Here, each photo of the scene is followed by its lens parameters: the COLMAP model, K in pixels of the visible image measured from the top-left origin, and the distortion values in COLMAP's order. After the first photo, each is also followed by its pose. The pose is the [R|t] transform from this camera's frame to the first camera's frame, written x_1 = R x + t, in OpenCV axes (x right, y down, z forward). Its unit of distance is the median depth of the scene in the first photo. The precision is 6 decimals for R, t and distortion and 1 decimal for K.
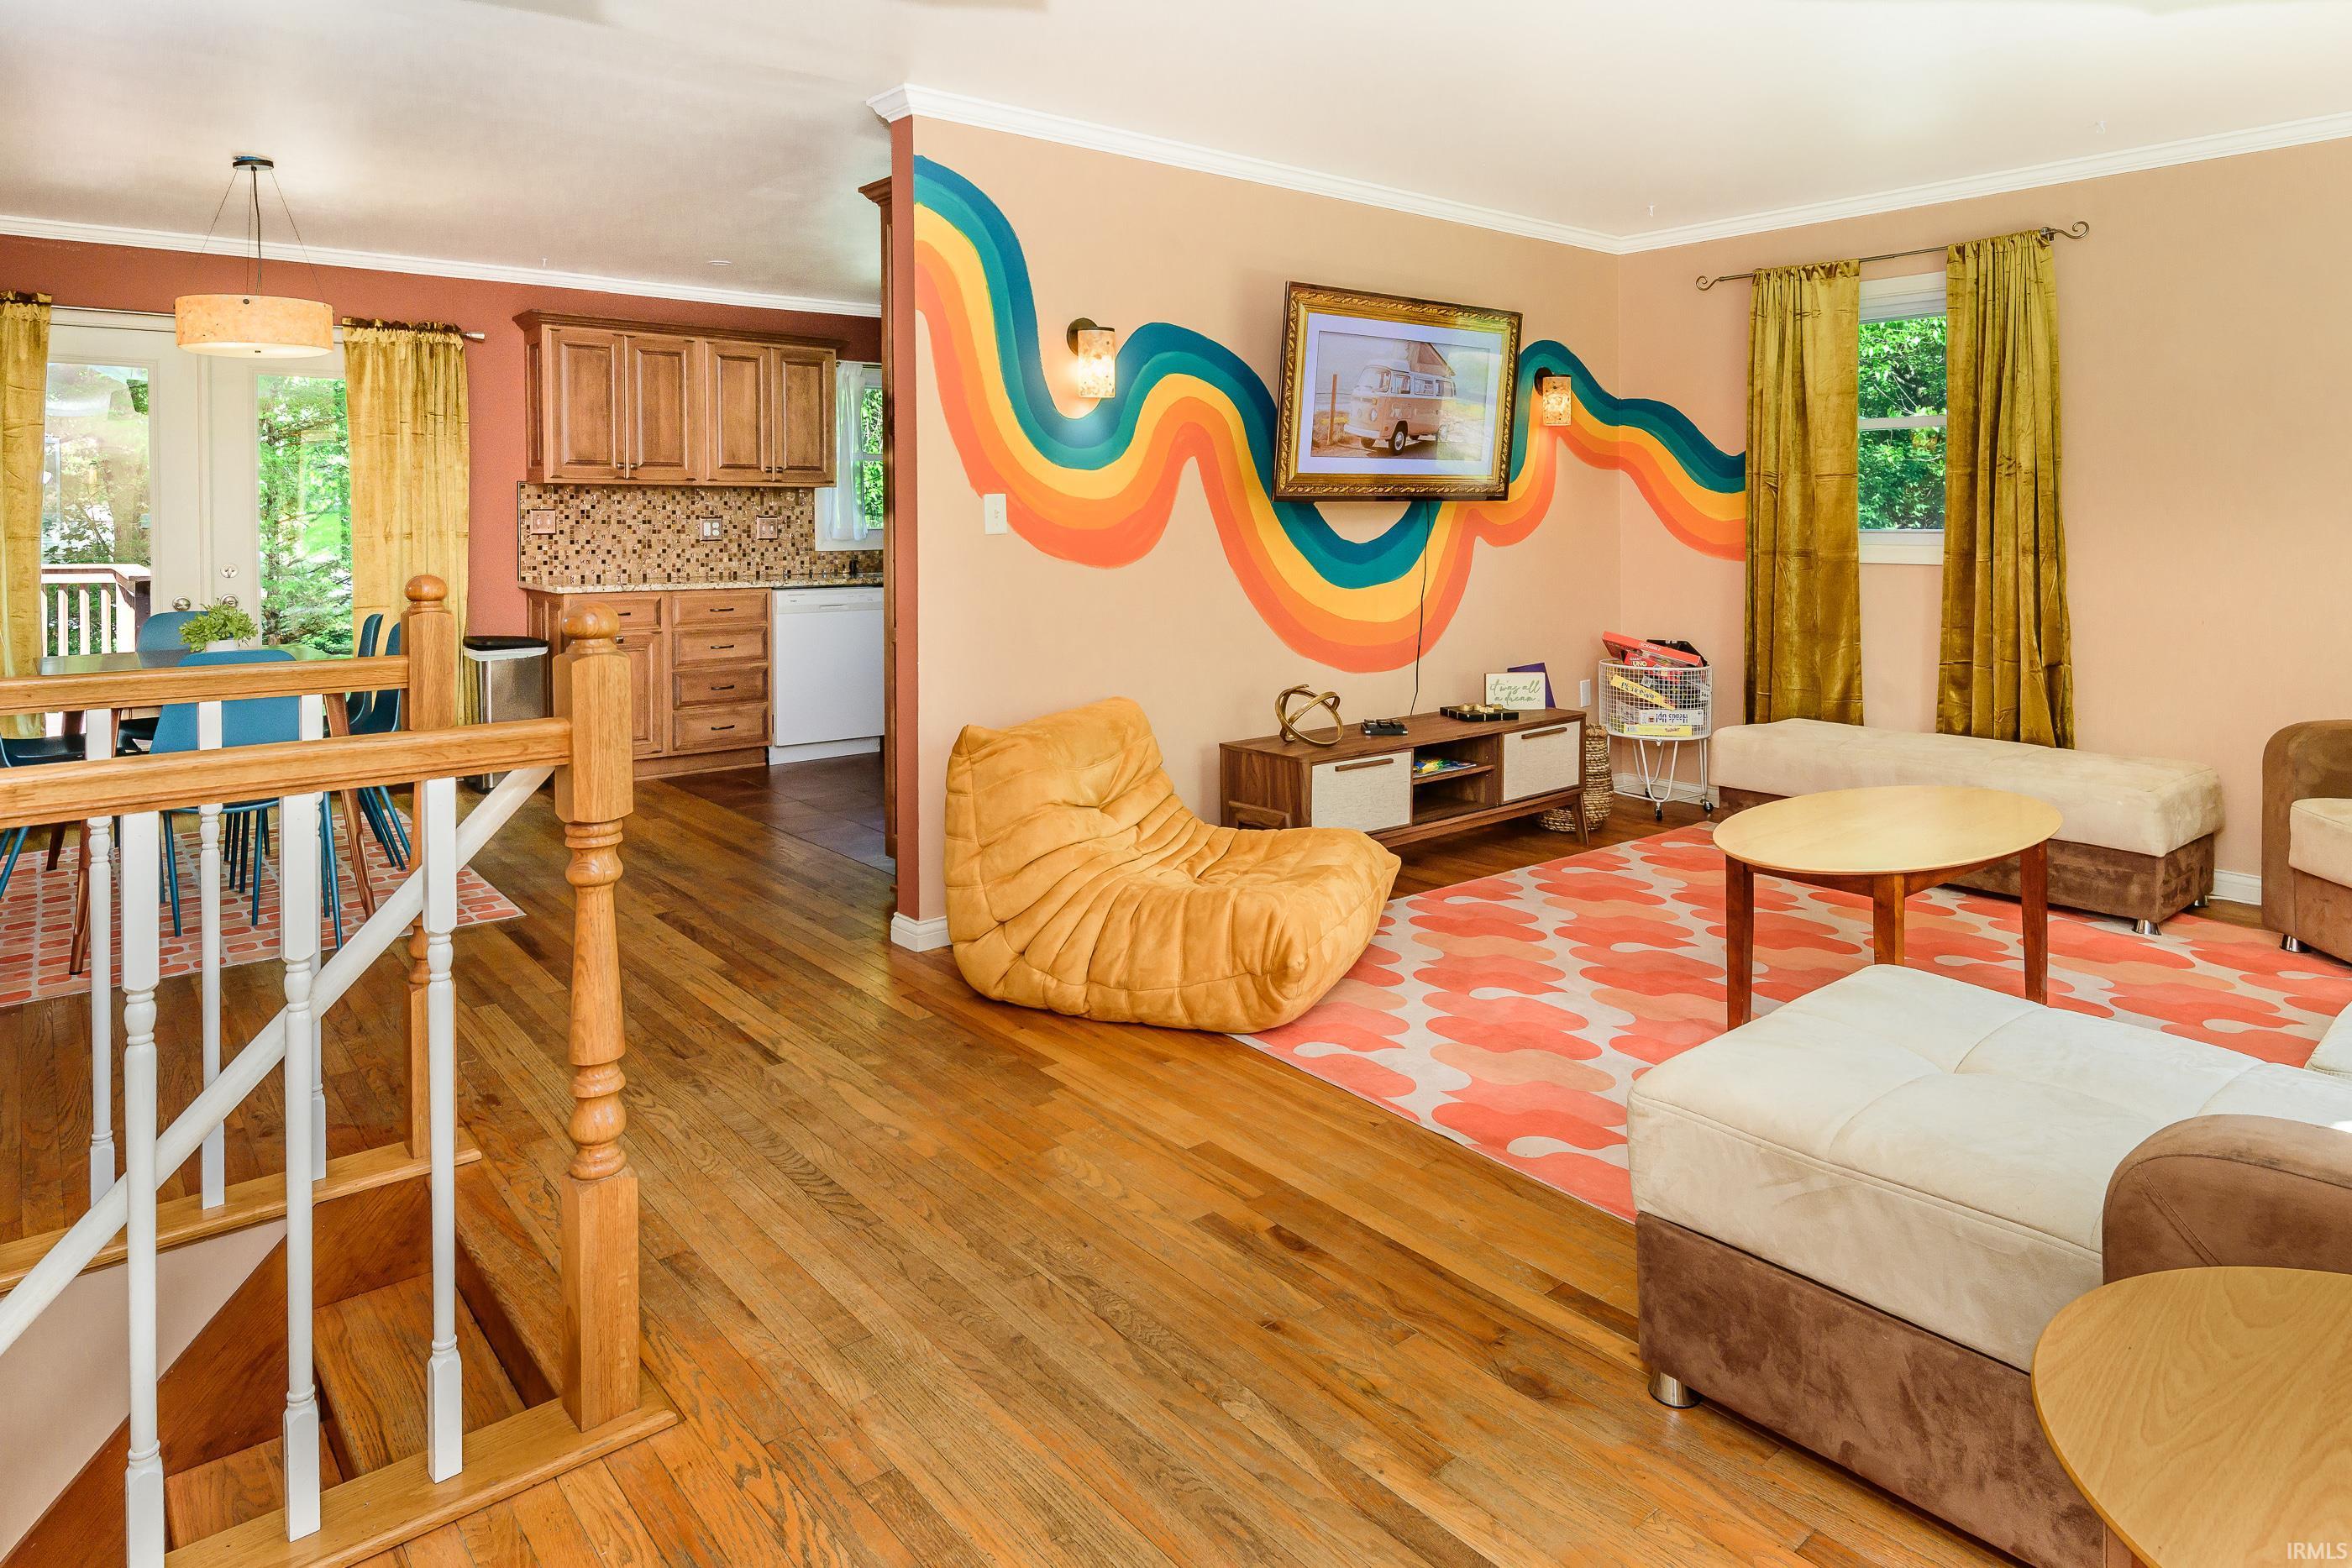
lens RADIAL K [[1374.2, 0, 1185.9], [0, 1374.2, 552.4], [0, 0, 1]] dist [0.001601, 0.000162]
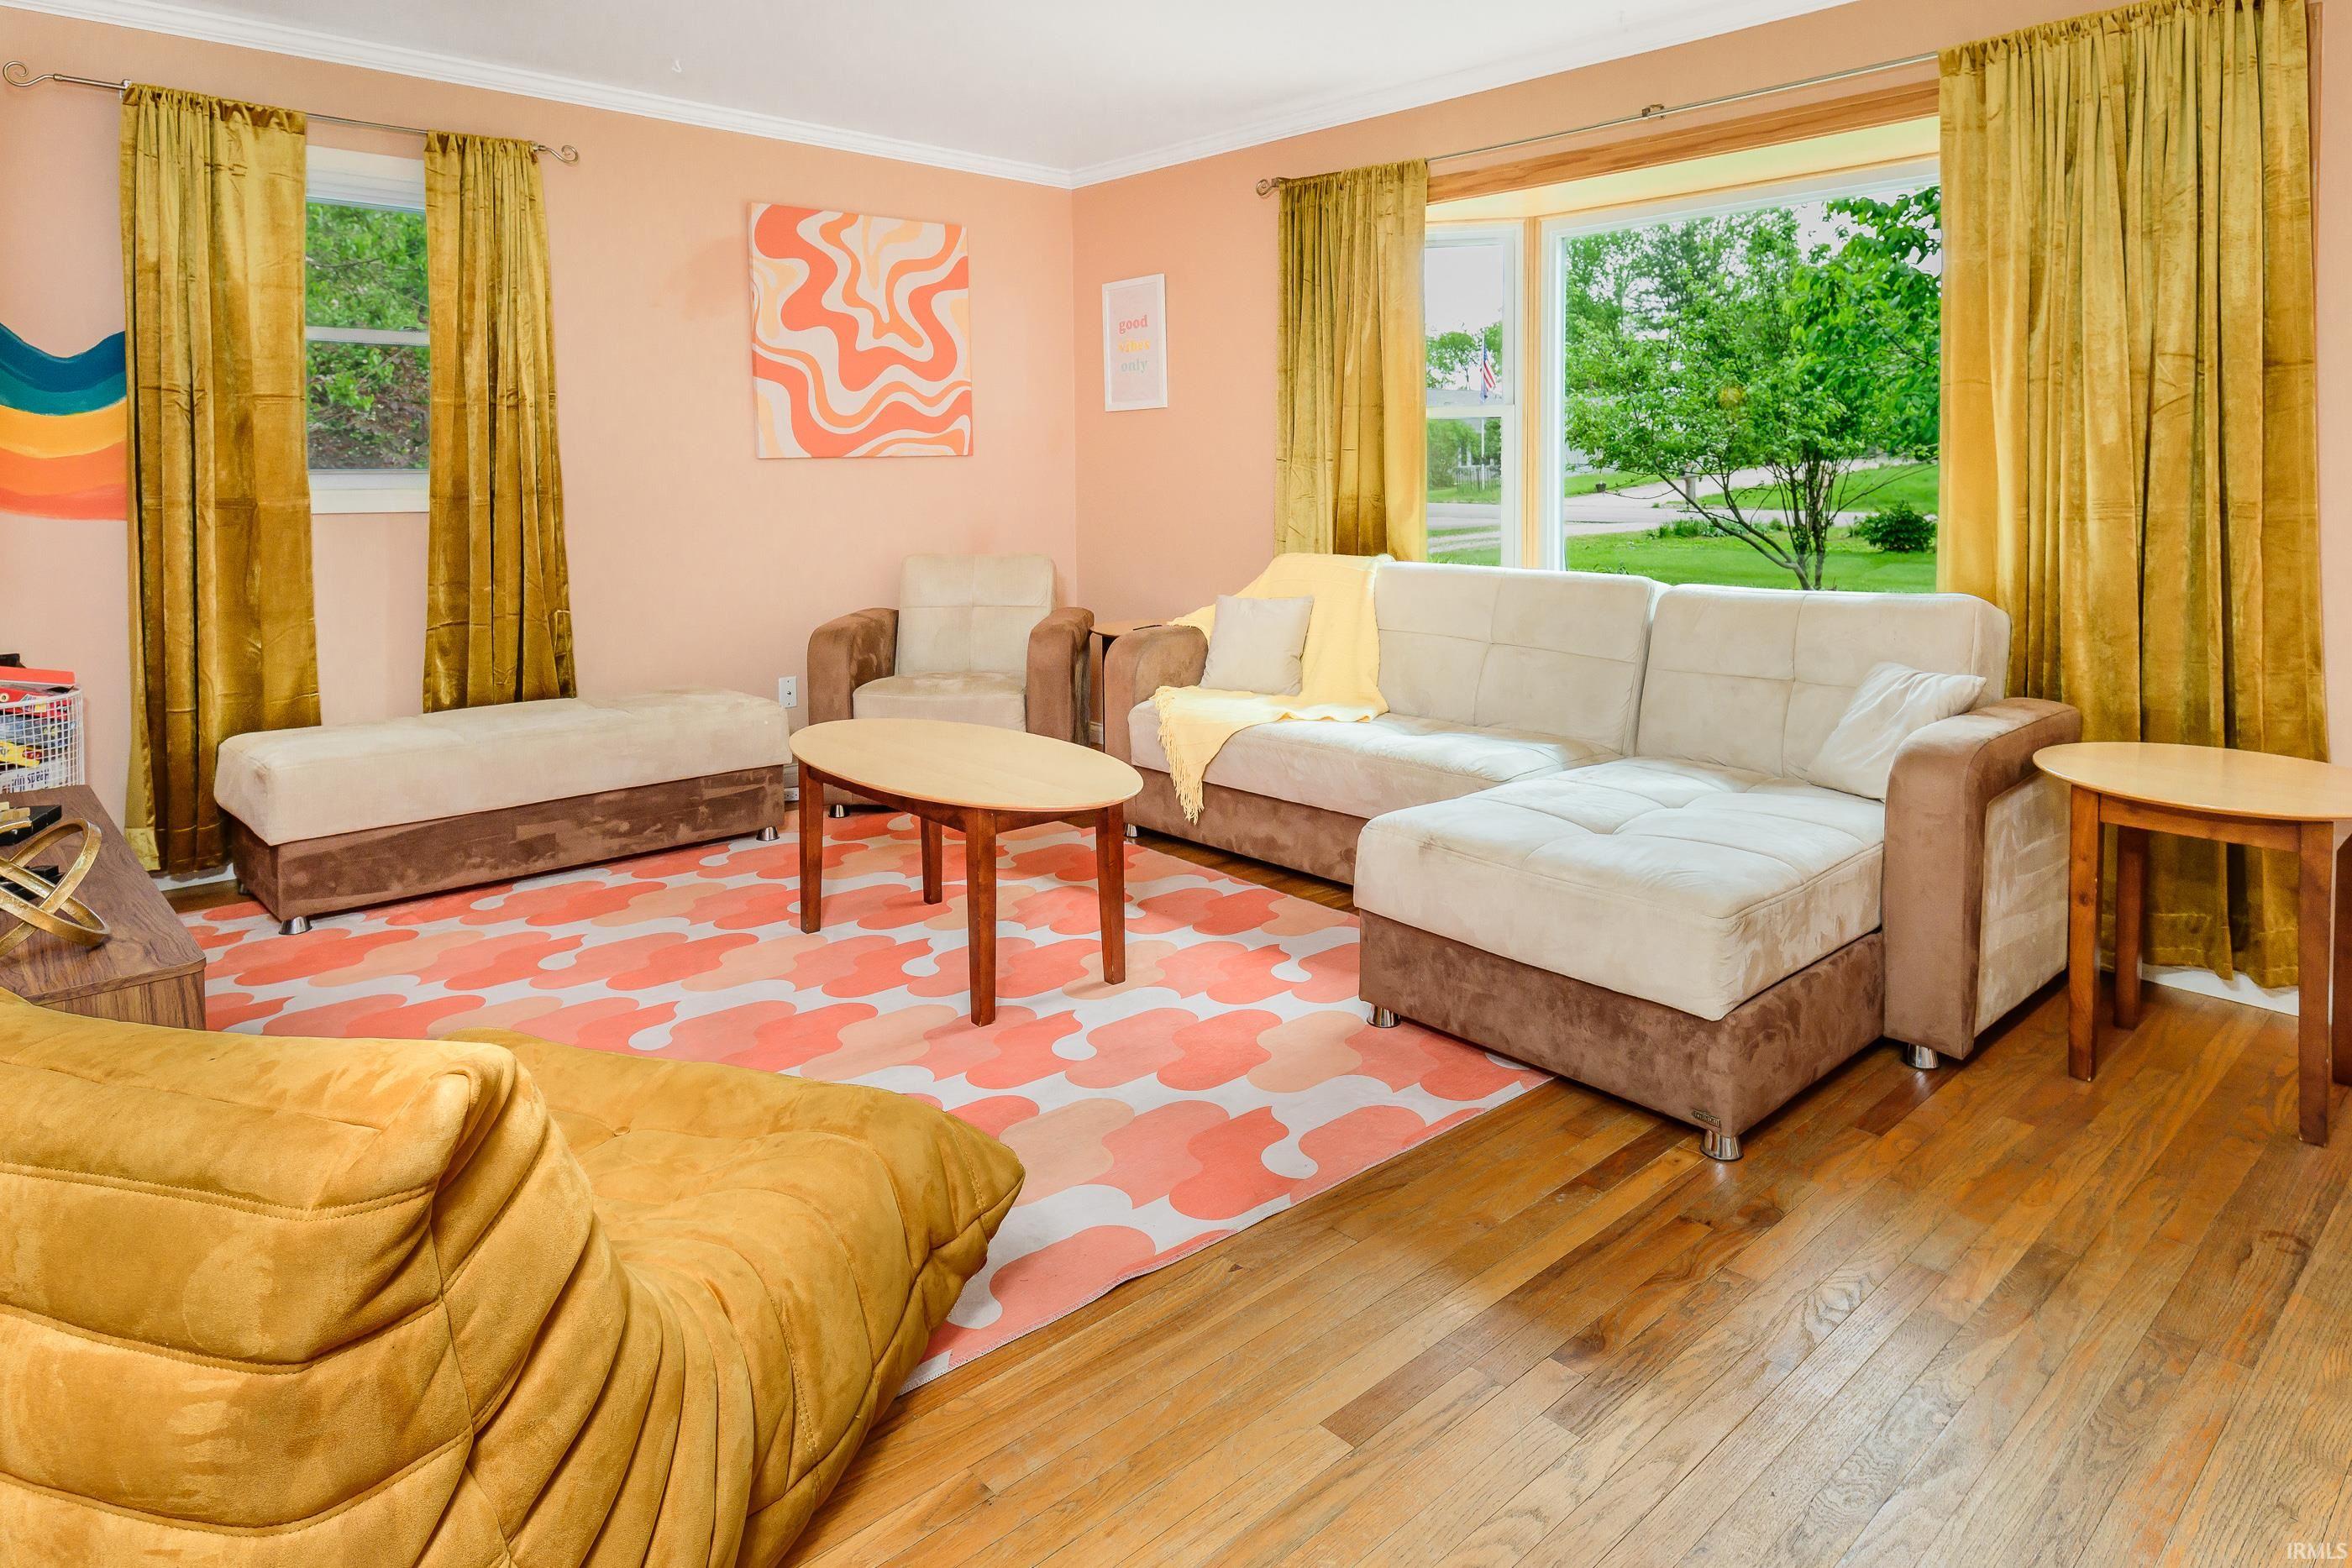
lens RADIAL K [[1374.2, 0, 1185.9], [0, 1374.2, 552.4], [0, 0, 1]] dist [0.001601, 0.000162]
pose [[-0.038949, -0.056699, 0.997631, -0.312226], [0.028877, 0.997908, 0.057842, -0.001700], [-0.998824, 0.031062, -0.037230, 0.576874]]
